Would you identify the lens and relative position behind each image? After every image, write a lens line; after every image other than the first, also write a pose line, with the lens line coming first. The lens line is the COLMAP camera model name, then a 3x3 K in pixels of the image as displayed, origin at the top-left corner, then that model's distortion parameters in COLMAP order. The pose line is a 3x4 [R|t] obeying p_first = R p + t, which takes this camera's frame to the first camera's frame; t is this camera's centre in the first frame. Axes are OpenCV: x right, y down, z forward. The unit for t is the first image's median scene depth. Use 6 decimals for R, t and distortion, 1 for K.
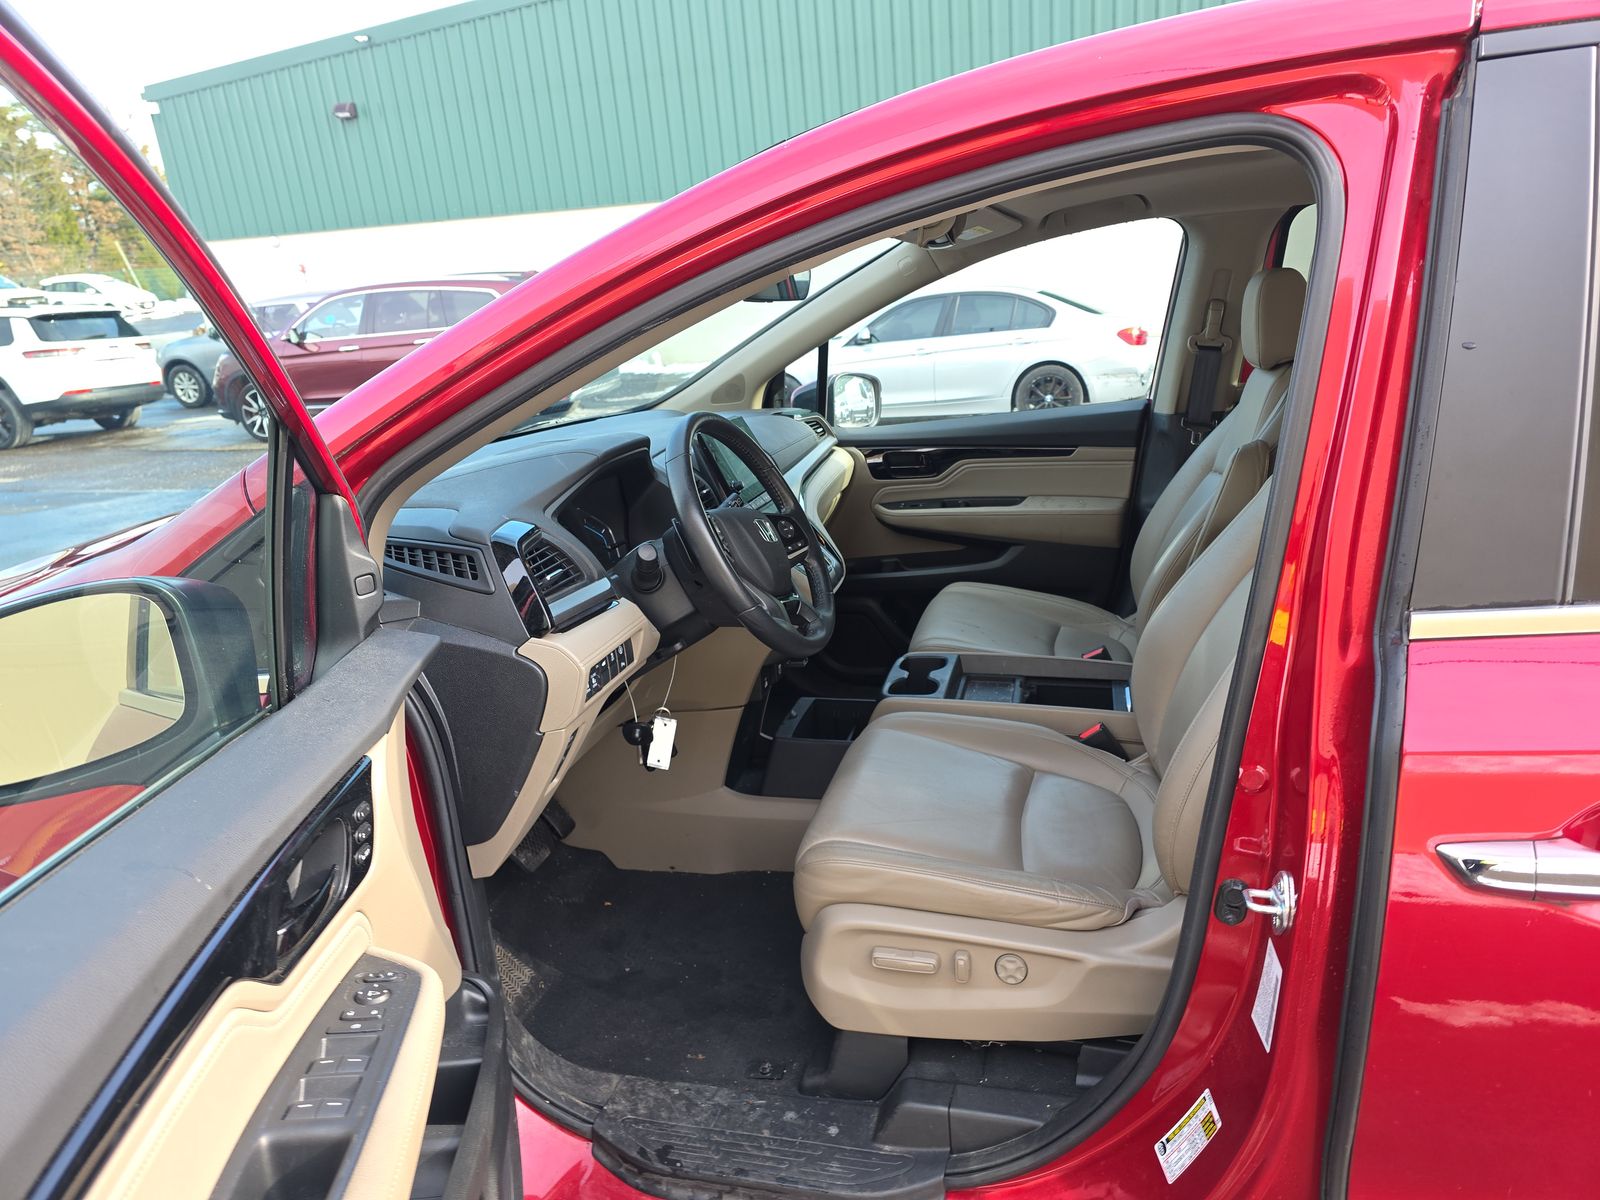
lens RADIAL K [[1064.1, 0, 825.1], [0, 1064.1, 600.9], [0, 0, 1]] dist [0.061238, -0.097215]
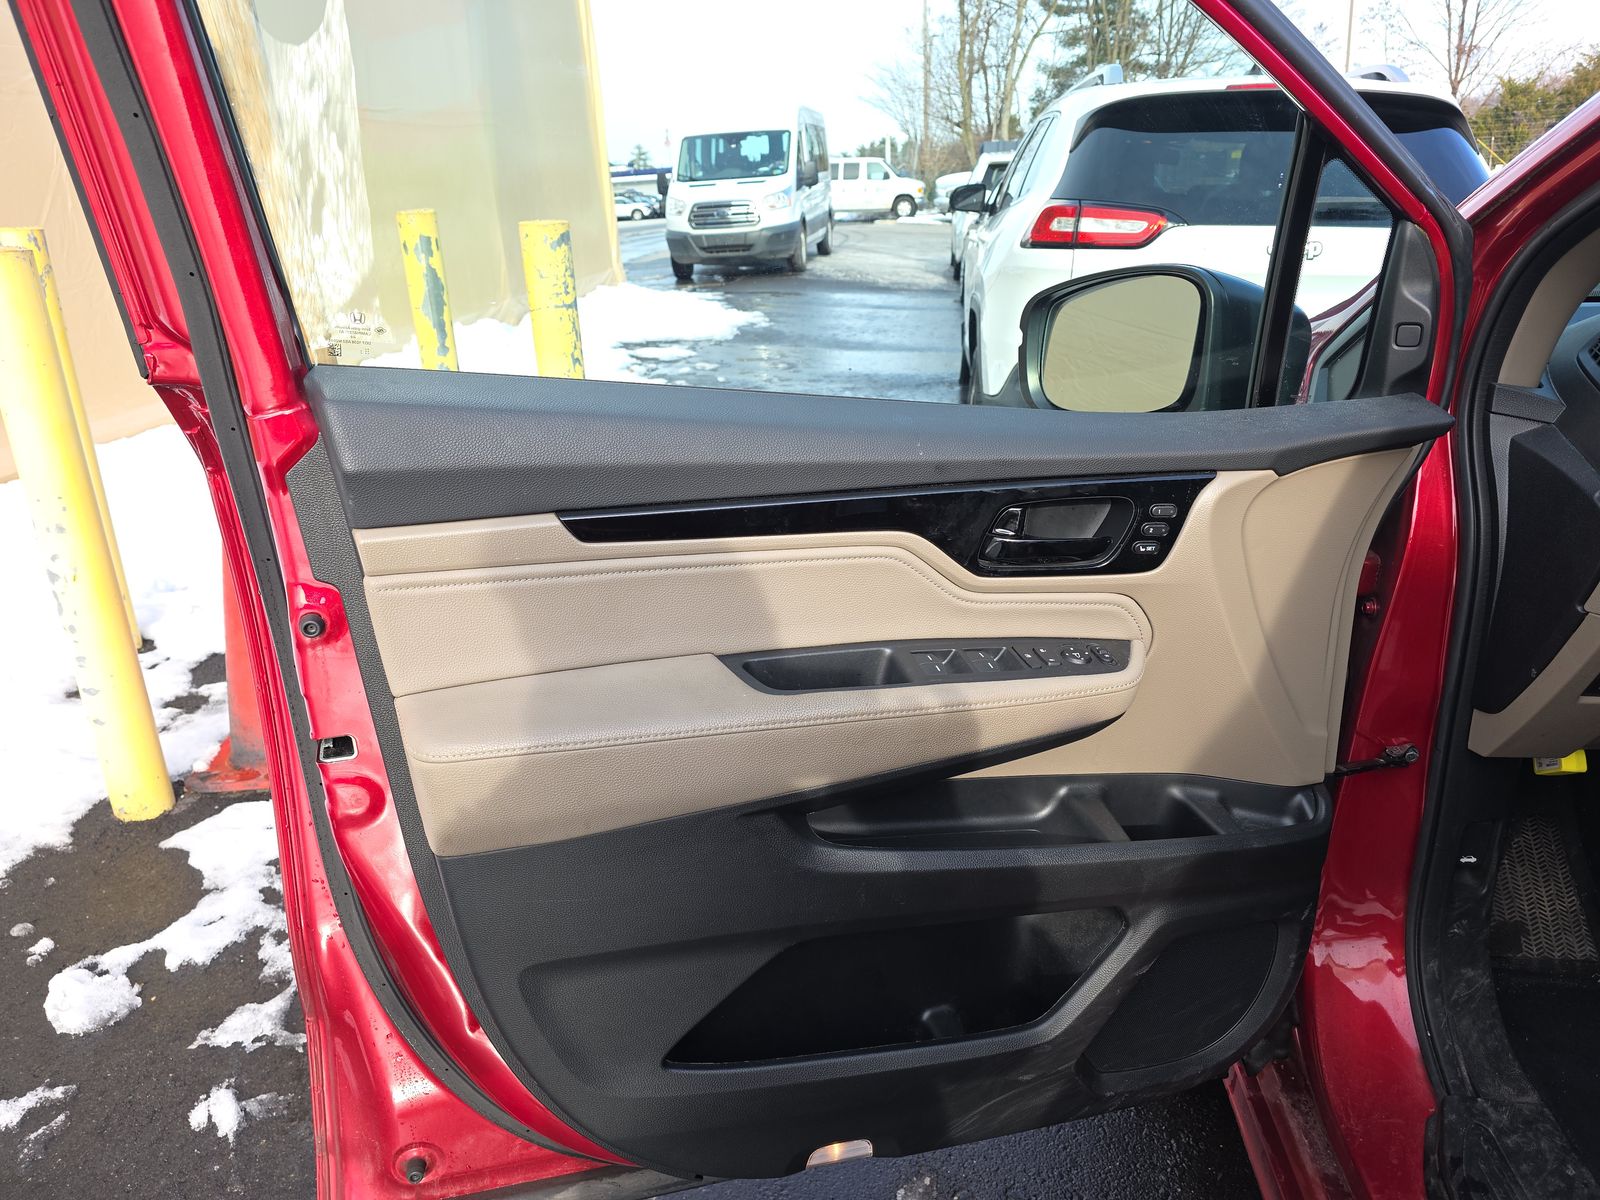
lens RADIAL K [[1070.0, 0, 800.0], [0, 1070.0, 583.7], [0, 0, 1]] dist [0.008608, -0.020760]
pose [[0.111976, 0.381621, -0.917511, 0.164880], [-0.269626, 0.900348, 0.341576, -0.000032], [0.956432, 0.209137, 0.203713, 0.151882]]
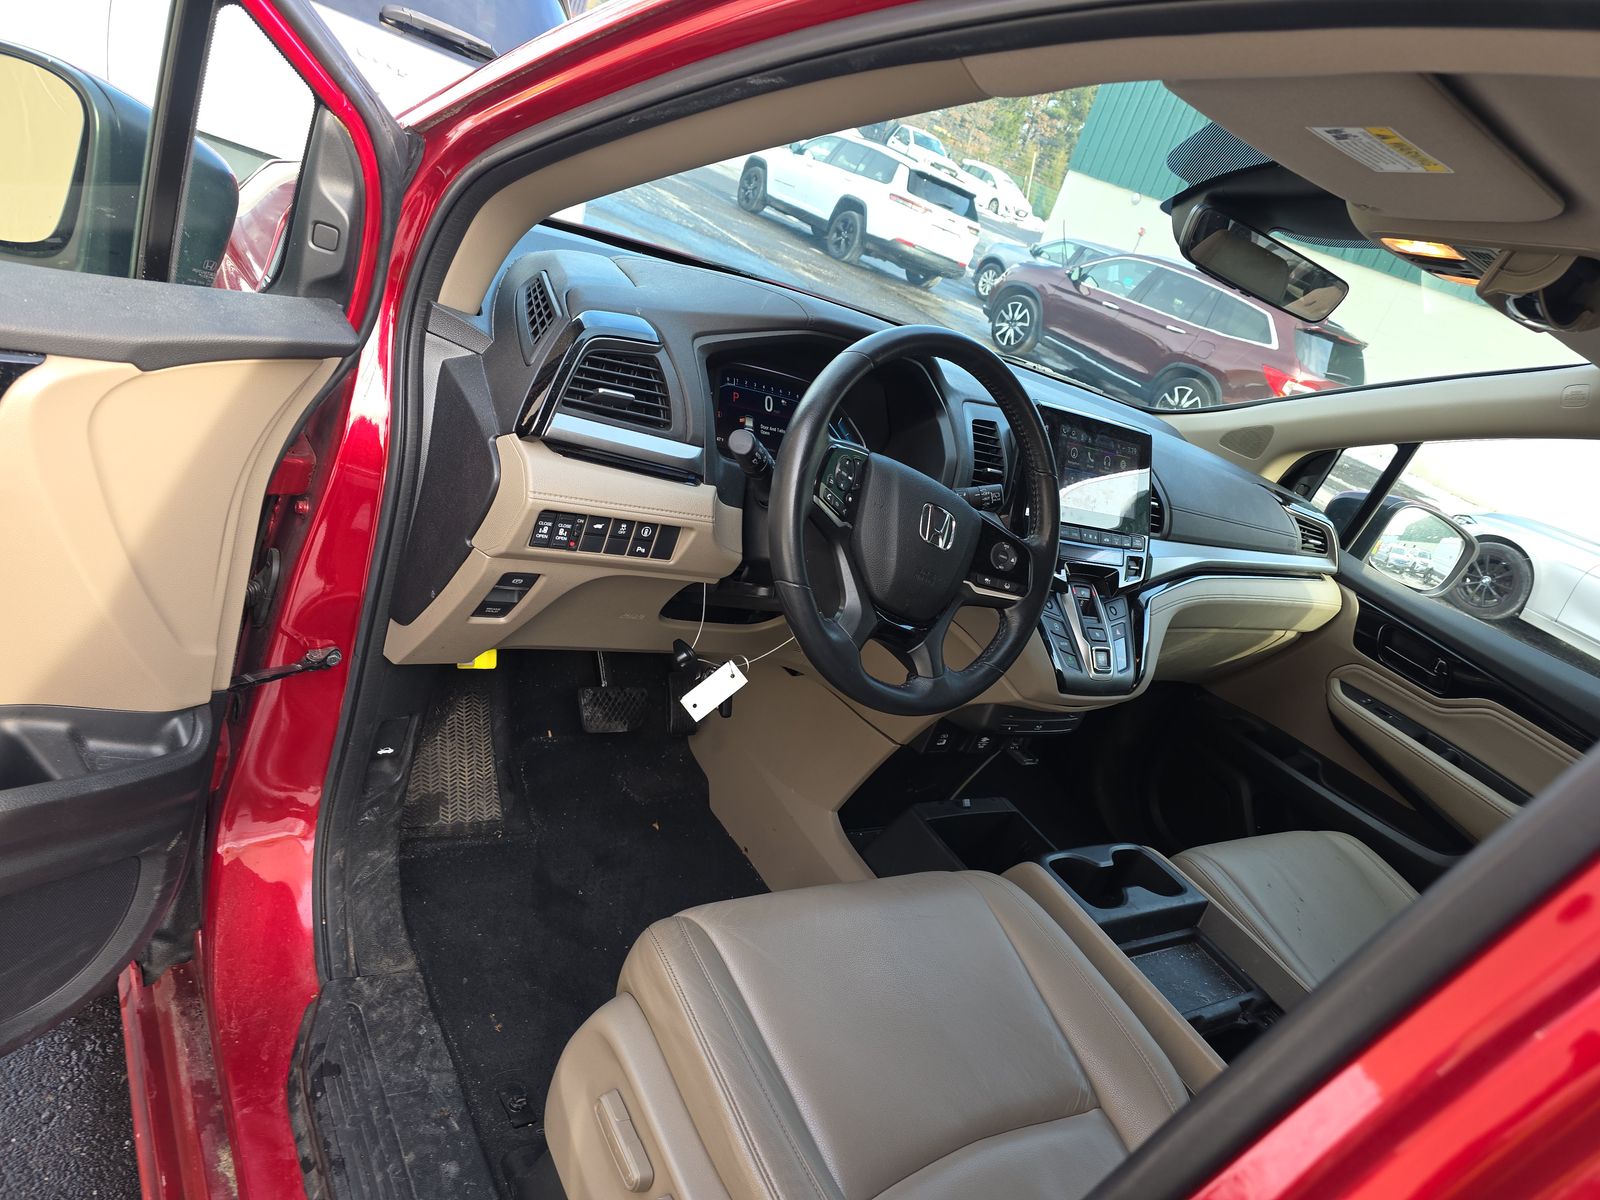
lens RADIAL K [[1070.0, 0, 800.0], [0, 1070.0, 583.7], [0, 0, 1]] dist [0.008608, -0.020760]
pose [[0.656074, 0.551717, -0.514951, 0.147899], [-0.562722, 0.812297, 0.153356, -0.051711], [0.502902, 0.189161, 0.843390, 0.218914]]
